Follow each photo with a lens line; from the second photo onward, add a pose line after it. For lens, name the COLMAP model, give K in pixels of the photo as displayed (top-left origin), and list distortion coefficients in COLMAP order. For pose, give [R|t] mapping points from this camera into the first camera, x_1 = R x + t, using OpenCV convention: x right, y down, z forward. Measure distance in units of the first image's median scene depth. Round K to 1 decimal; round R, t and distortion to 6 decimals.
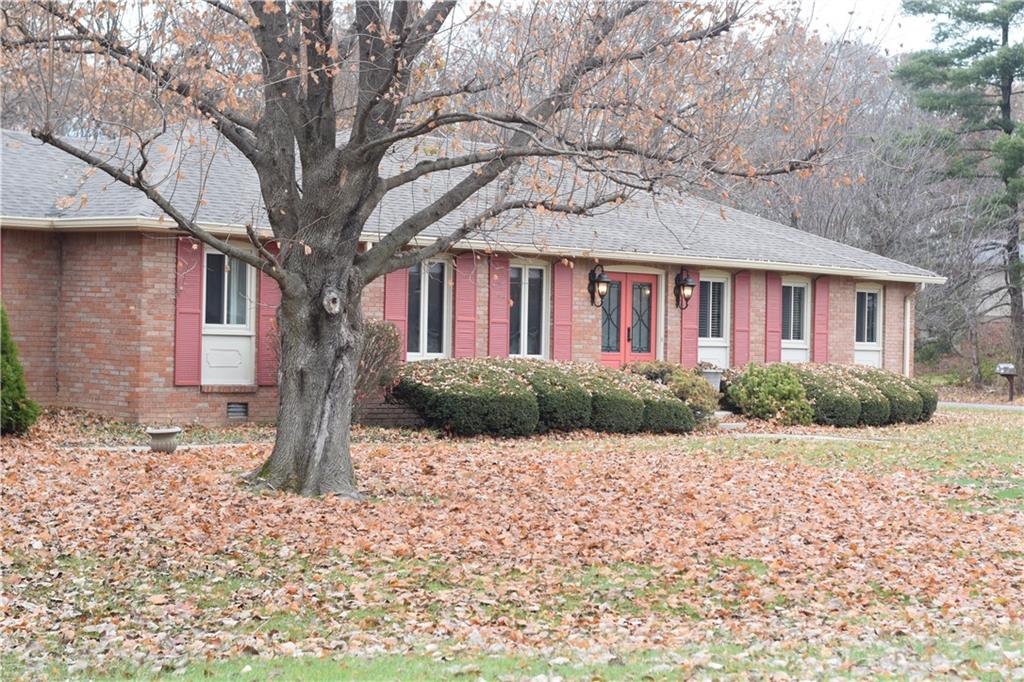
lens RADIAL K [[2198.8, 0, 505.8], [0, 2198.8, 336.3], [0, 0, 1]] dist [-0.055012, 0.000000]
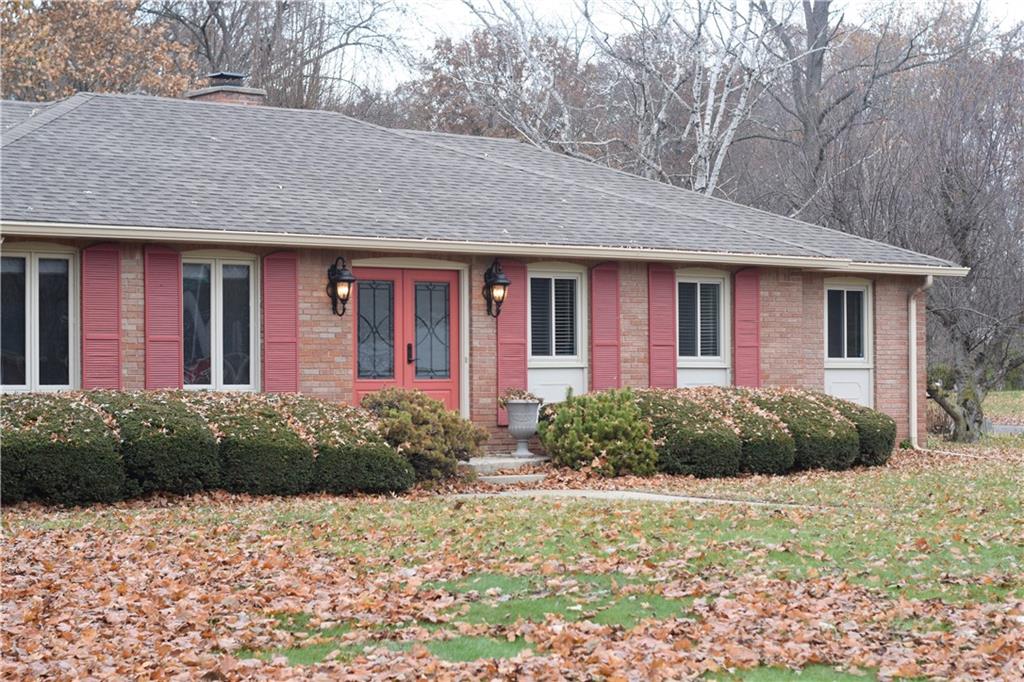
lens RADIAL K [[2198.8, 0, 519.3], [0, 2198.8, 343.6], [0, 0, 1]] dist [-0.055012, 0.000000]
pose [[0.981329, -0.024081, -0.190821, 0.254217], [0.022043, 0.999675, -0.012795, 0.006670], [0.191067, 0.008350, 0.981542, 0.322670]]
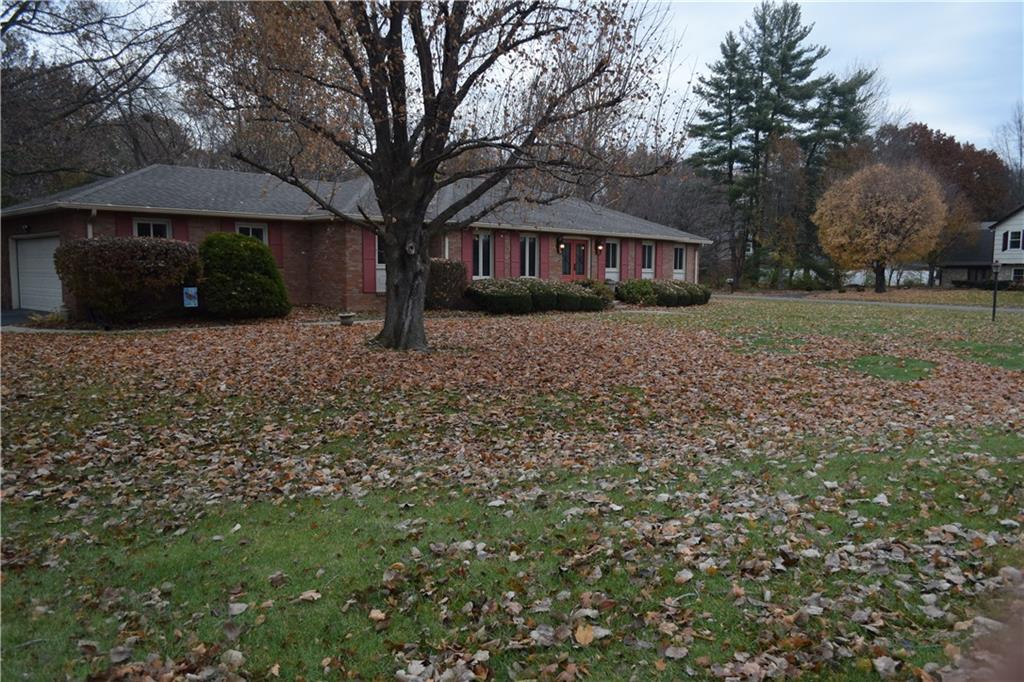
lens RADIAL K [[799.3, 0, 510.8], [0, 799.3, 347.6], [0, 0, 1]] dist [-0.035440, -0.005301]
pose [[0.999426, -0.010455, -0.032213, 0.017791], [0.013463, 0.995421, 0.094636, 0.003504], [0.031076, -0.095016, 0.994991, 0.192712]]
